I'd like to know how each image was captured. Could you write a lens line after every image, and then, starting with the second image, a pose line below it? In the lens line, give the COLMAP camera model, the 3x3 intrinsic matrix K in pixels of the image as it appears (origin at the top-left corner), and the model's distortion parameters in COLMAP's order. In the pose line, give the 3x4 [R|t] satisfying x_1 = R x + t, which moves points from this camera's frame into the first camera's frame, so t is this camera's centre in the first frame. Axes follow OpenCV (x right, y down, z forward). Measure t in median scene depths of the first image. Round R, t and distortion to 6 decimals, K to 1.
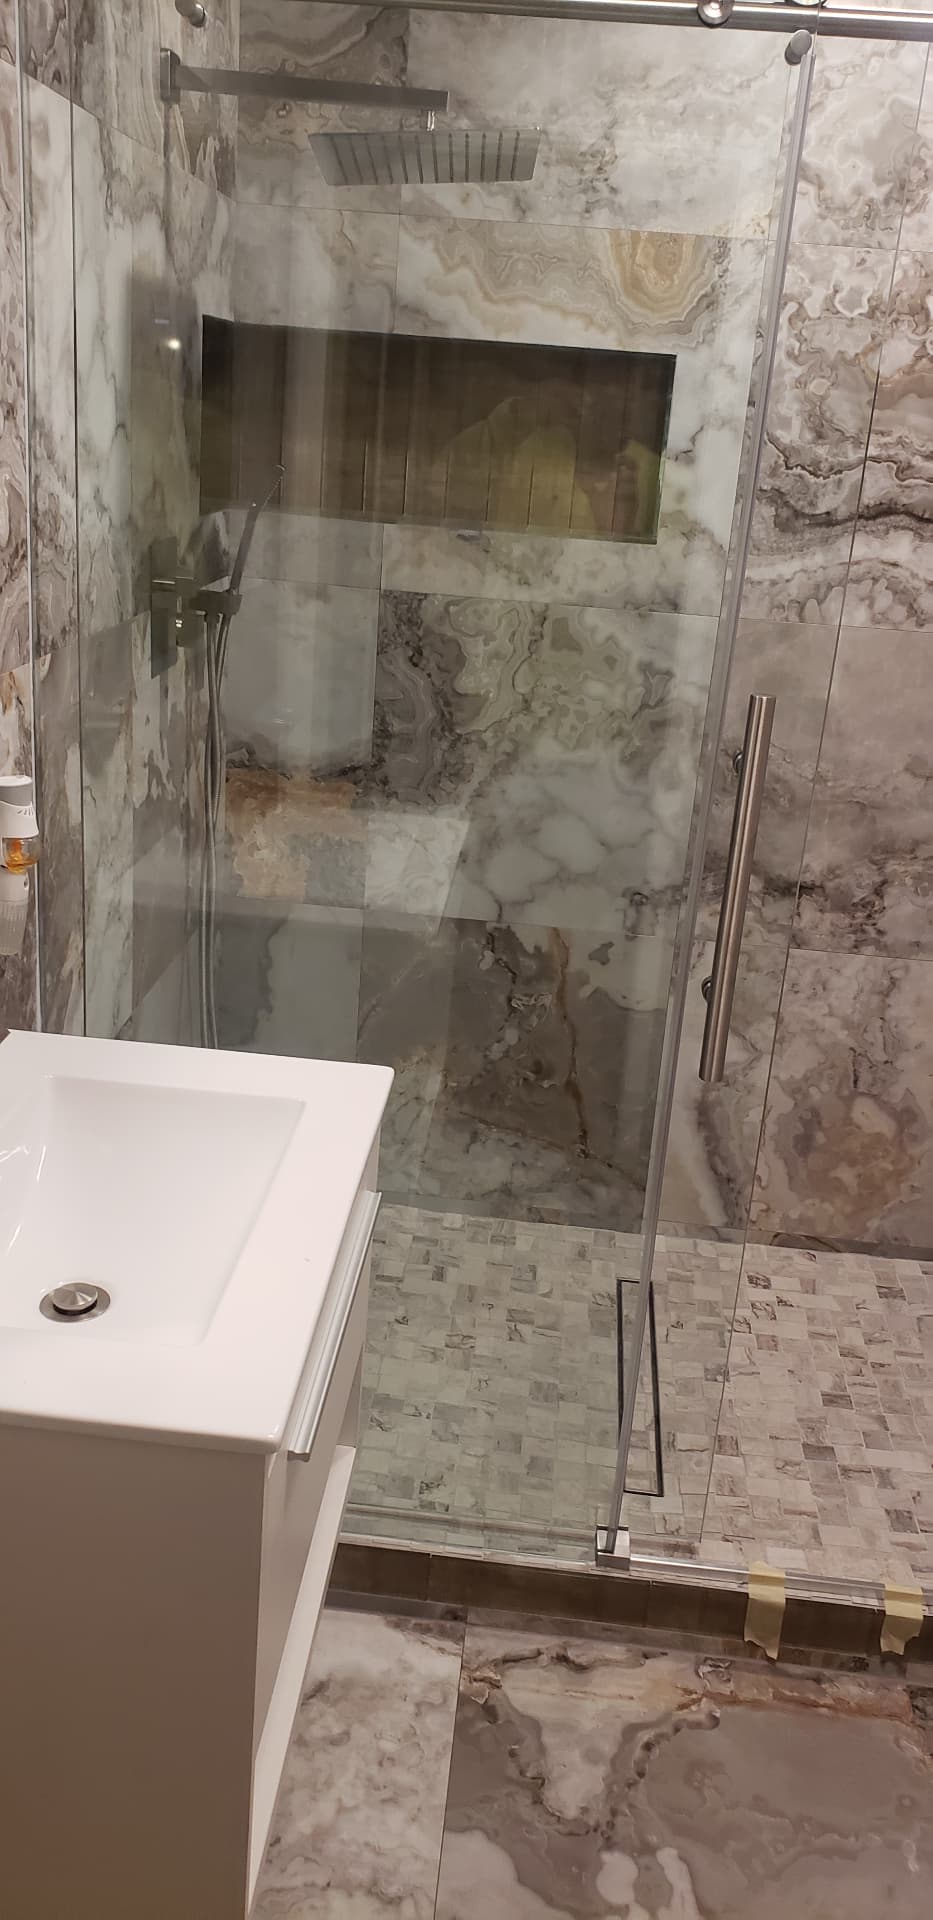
lens RADIAL K [[1465.8, 0, 455.5], [0, 1465.8, 974.6], [0, 0, 1]] dist [-0.003750, -0.052052]
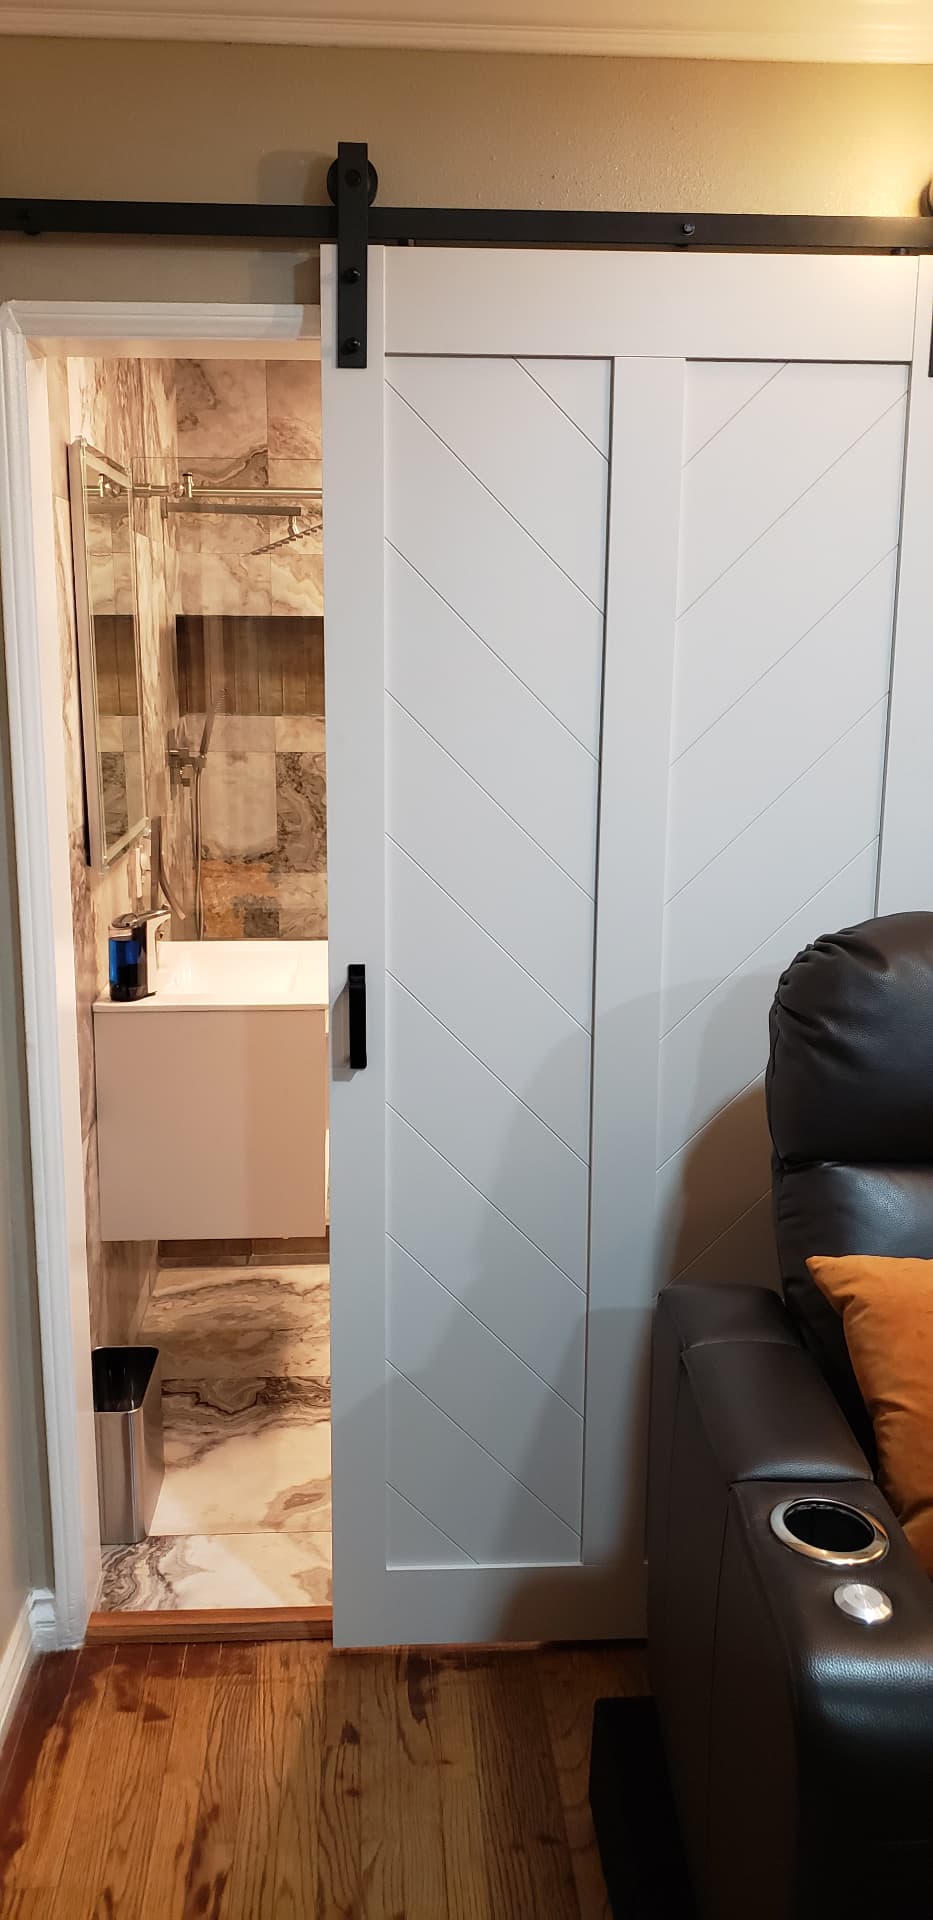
lens RADIAL K [[1465.8, 0, 459.1], [0, 1465.8, 979.6], [0, 0, 1]] dist [-0.003750, -0.052052]
pose [[0.986676, -0.098456, 0.129529, -0.087696], [0.114413, 0.985896, -0.122142, 0.250348], [-0.115676, 0.135334, 0.984024, -0.732914]]
